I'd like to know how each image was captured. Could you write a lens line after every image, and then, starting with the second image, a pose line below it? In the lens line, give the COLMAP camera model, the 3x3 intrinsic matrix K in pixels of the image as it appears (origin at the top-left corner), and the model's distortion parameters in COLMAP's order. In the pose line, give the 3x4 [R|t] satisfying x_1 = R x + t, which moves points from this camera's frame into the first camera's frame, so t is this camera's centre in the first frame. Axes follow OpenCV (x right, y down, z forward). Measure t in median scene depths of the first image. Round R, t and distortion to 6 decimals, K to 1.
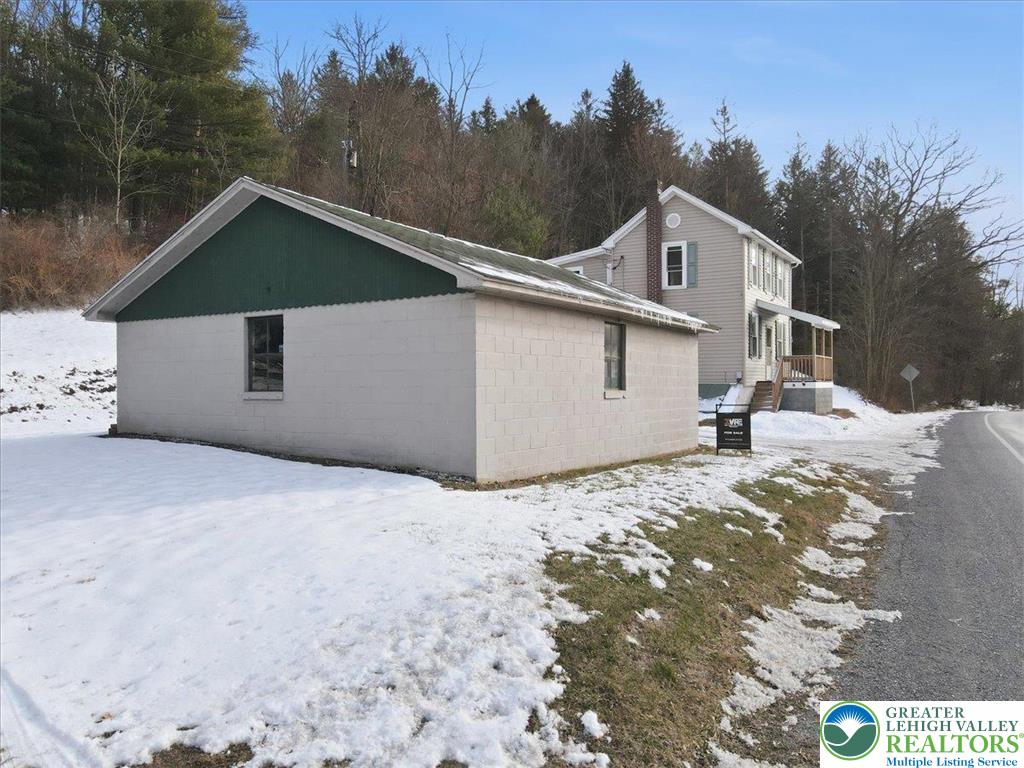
lens RADIAL K [[747.0, 0, 507.0], [0, 747.0, 383.9], [0, 0, 1]] dist [0.009133, -0.004670]
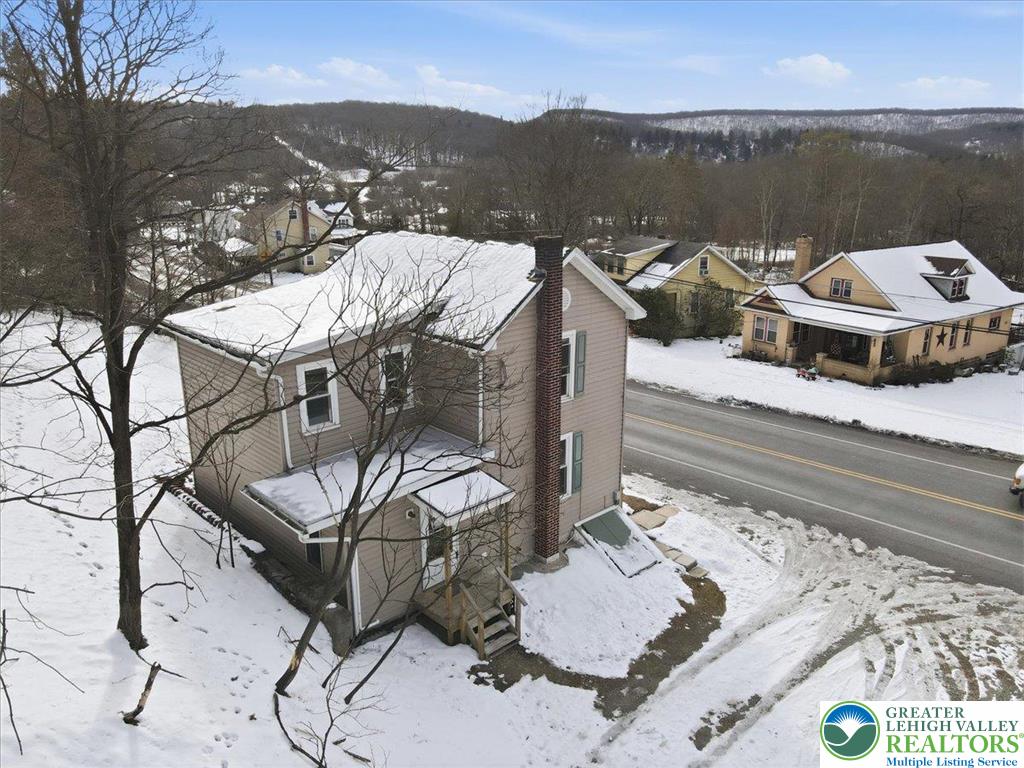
lens RADIAL K [[747.0, 0, 507.0], [0, 747.0, 383.9], [0, 0, 1]] dist [0.009133, -0.004670]
pose [[0.244126, -0.265260, 0.932759, -0.220522], [-0.002538, 0.961684, 0.274150, -0.178422], [-0.969740, -0.069295, 0.234099, 0.491490]]
